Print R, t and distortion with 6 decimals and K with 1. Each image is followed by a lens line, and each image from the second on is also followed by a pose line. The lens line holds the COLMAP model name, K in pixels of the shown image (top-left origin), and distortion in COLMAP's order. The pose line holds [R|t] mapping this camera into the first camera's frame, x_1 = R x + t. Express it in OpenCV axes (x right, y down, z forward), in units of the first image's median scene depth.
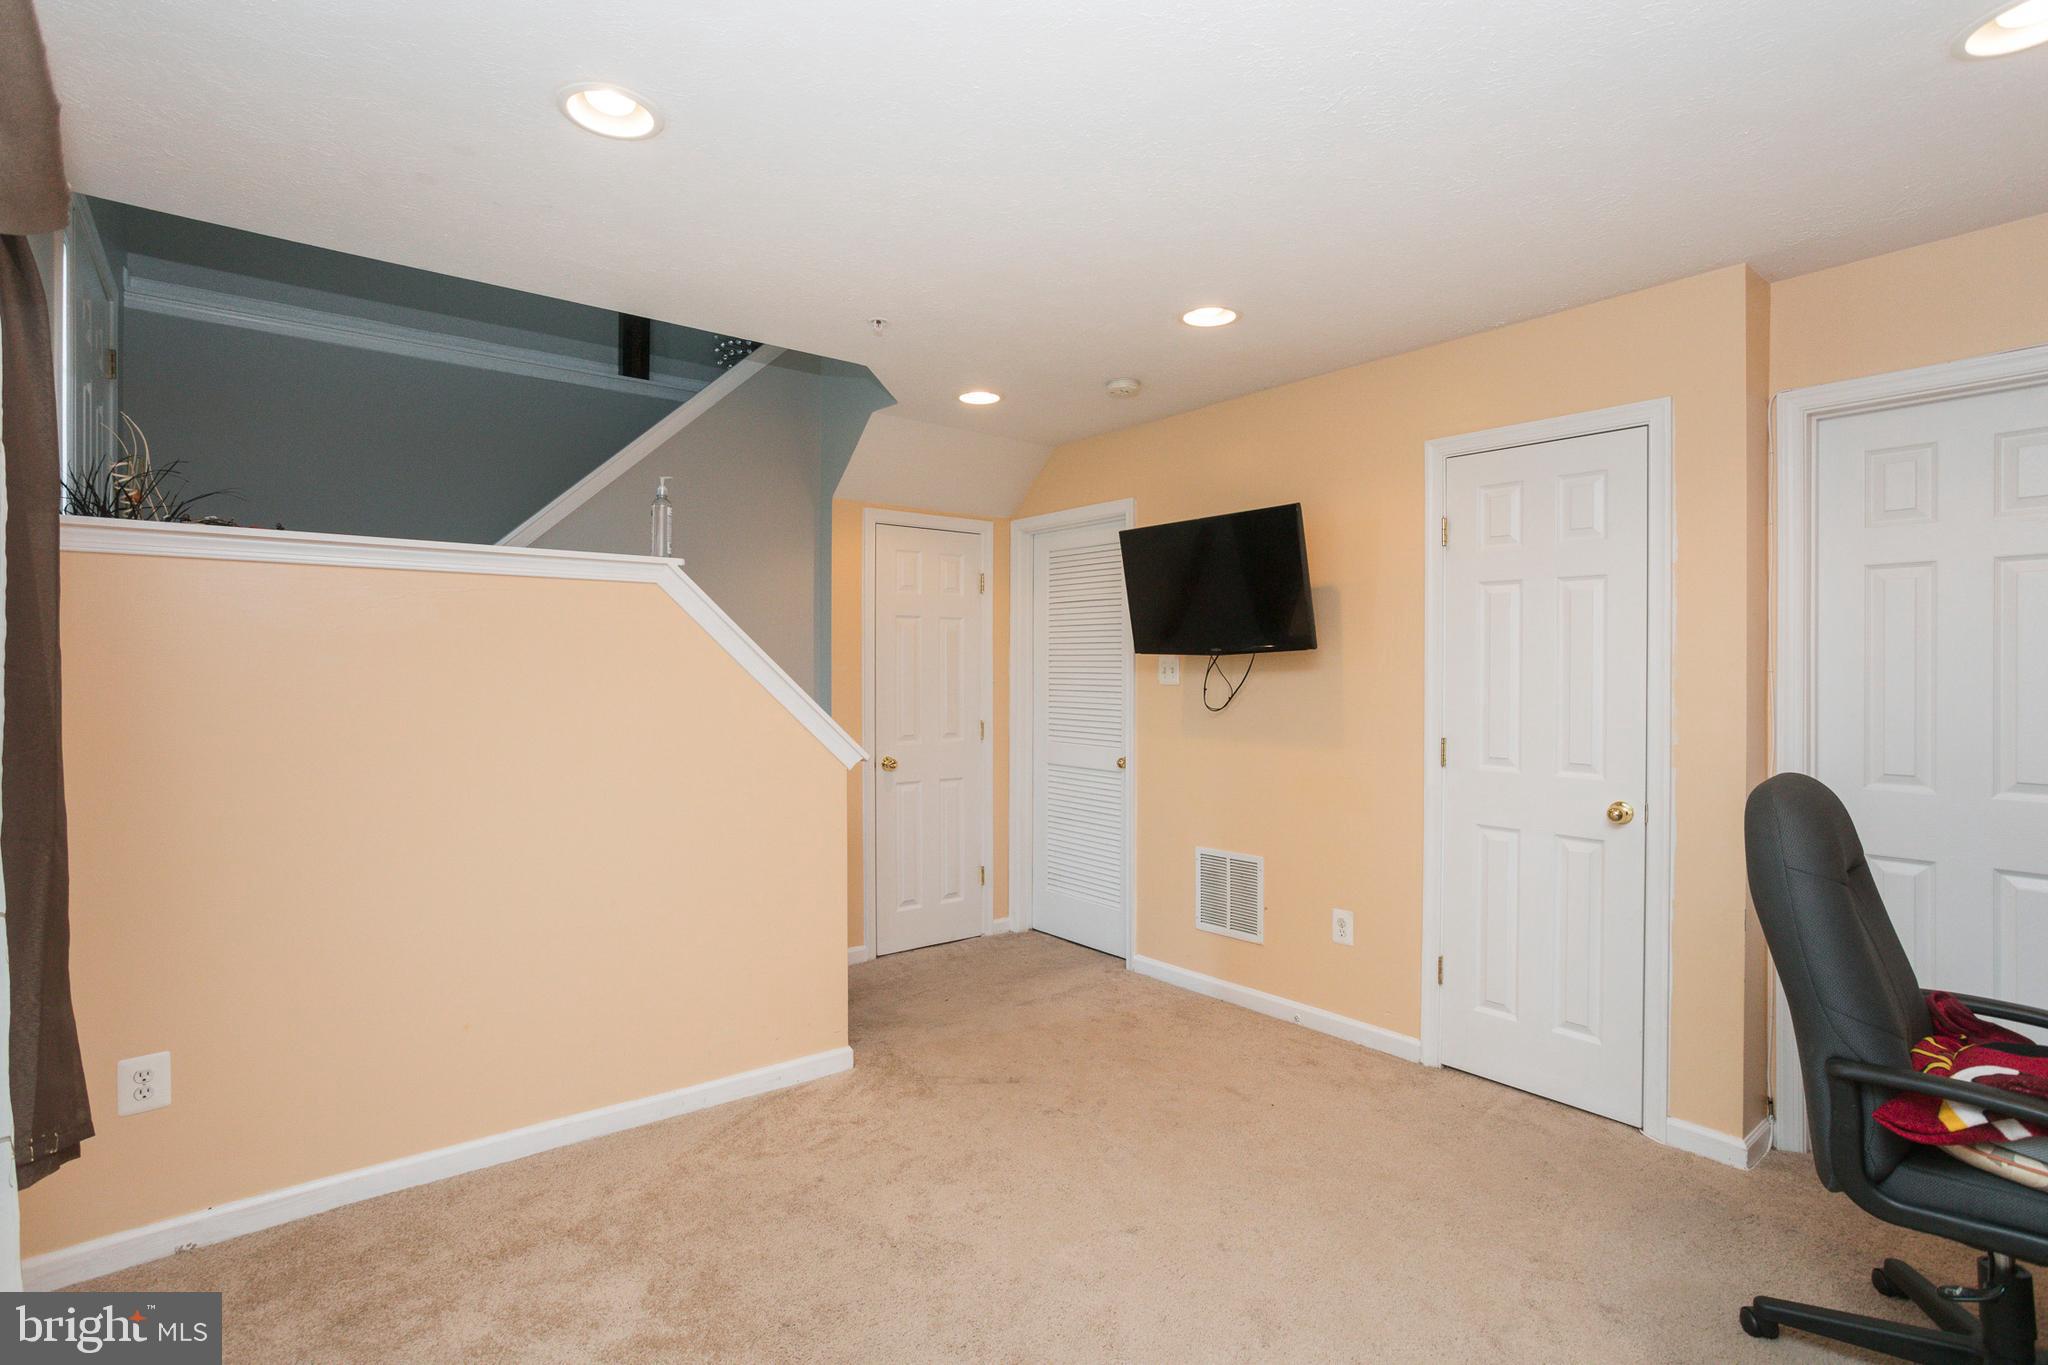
lens RADIAL K [[1000.0, 0, 1018.6], [0, 1000.0, 668.7], [0, 0, 1]] dist [-0.034476, 0.014697]
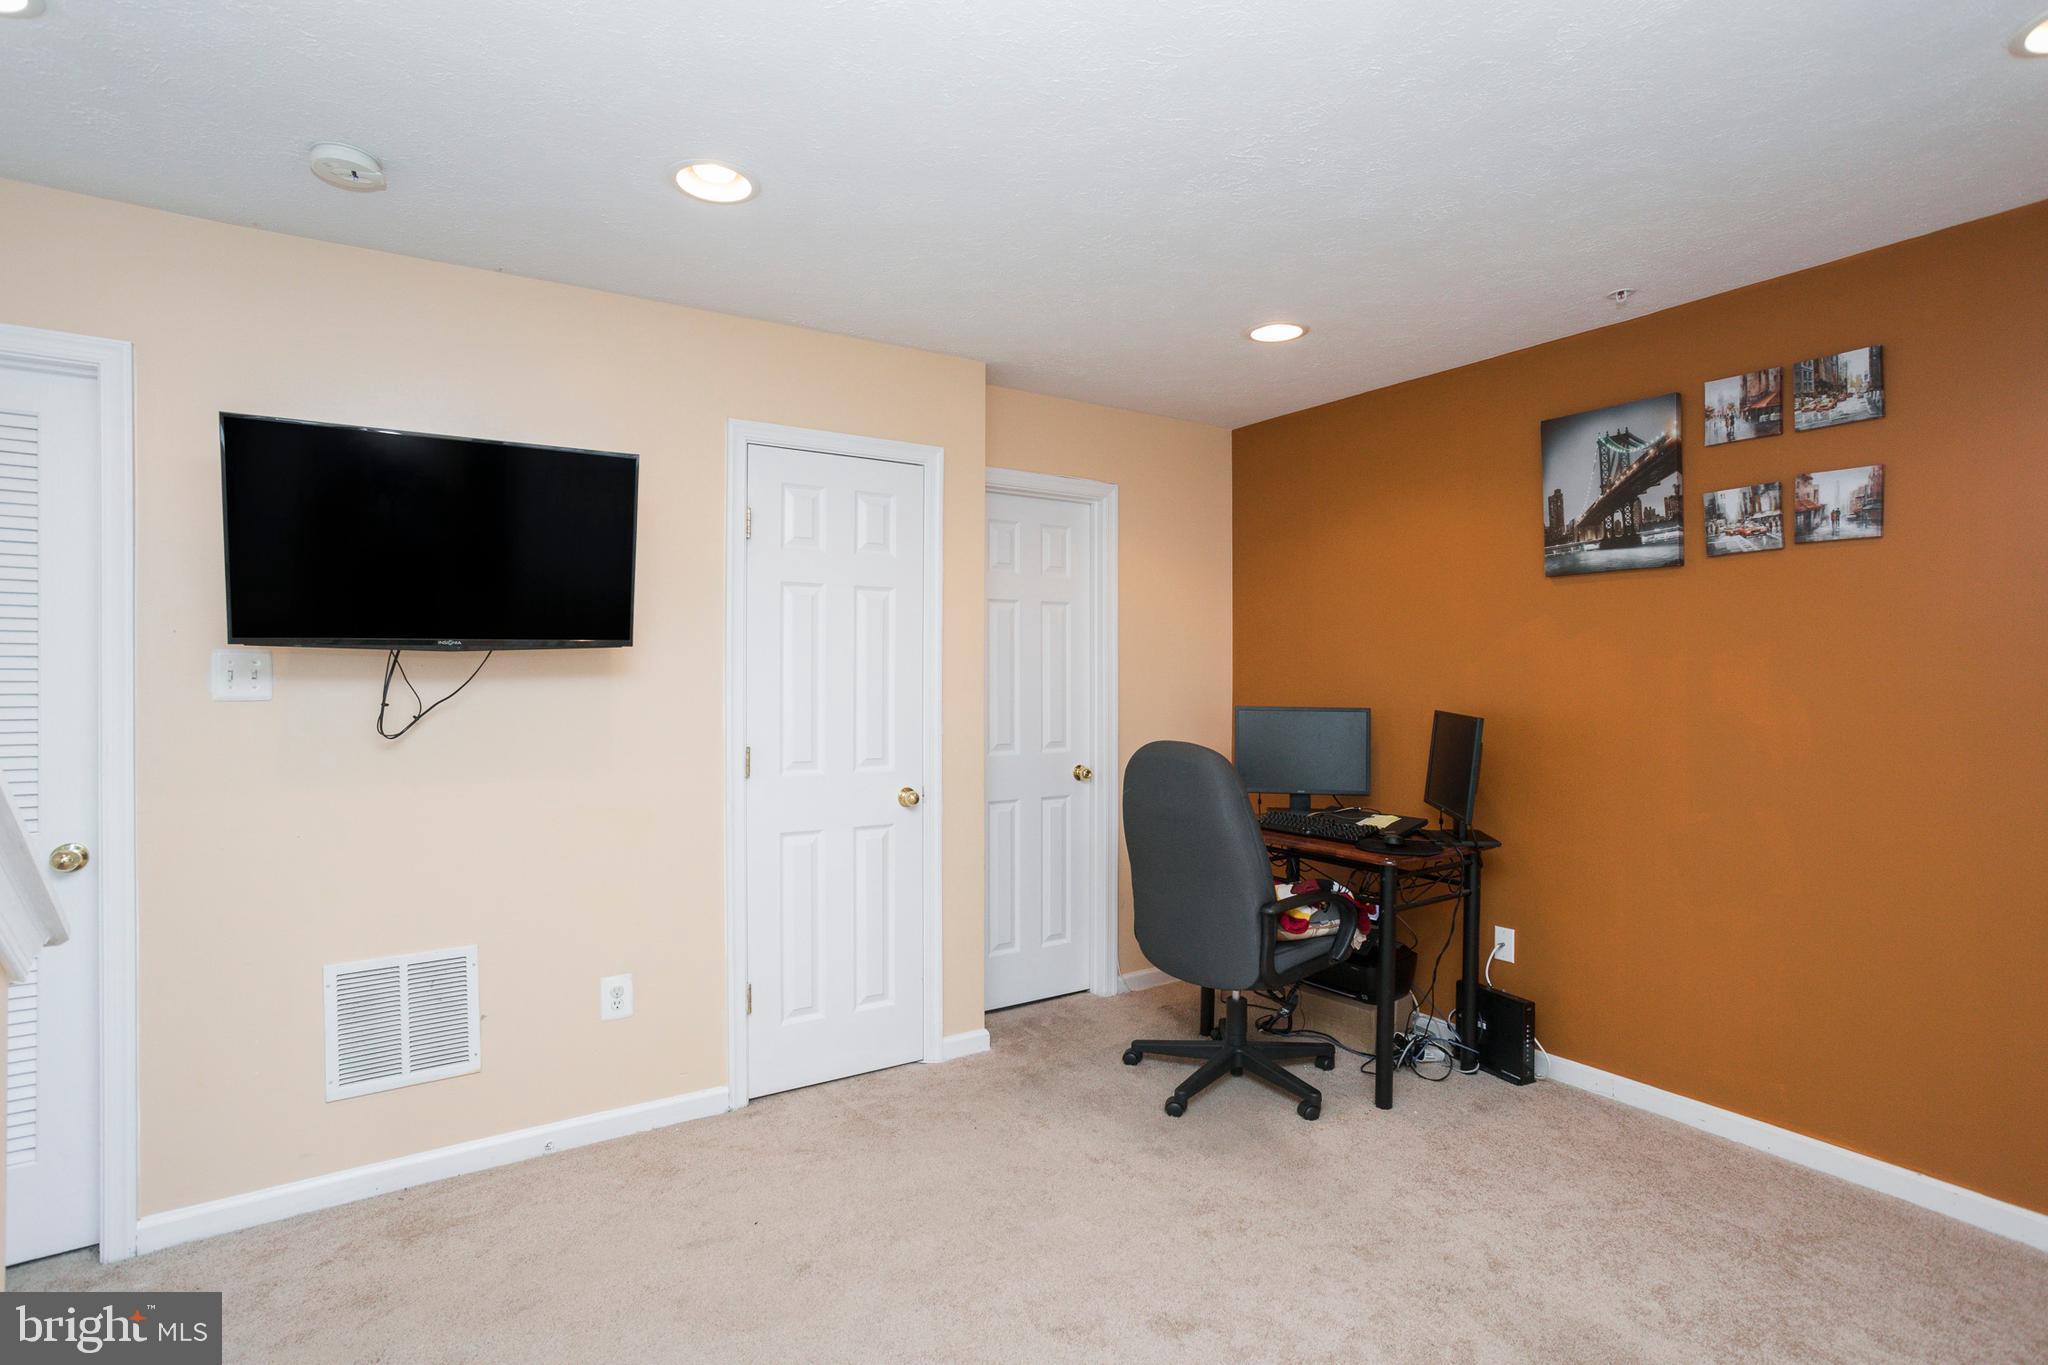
lens RADIAL K [[1000.0, 0, 1018.6], [0, 1000.0, 668.7], [0, 0, 1]] dist [-0.034476, 0.014697]
pose [[0.099887, -0.006517, 0.994977, -0.407604], [-0.004323, 0.999966, 0.006984, -0.009139], [-0.994989, -0.004999, 0.099855, 0.572219]]
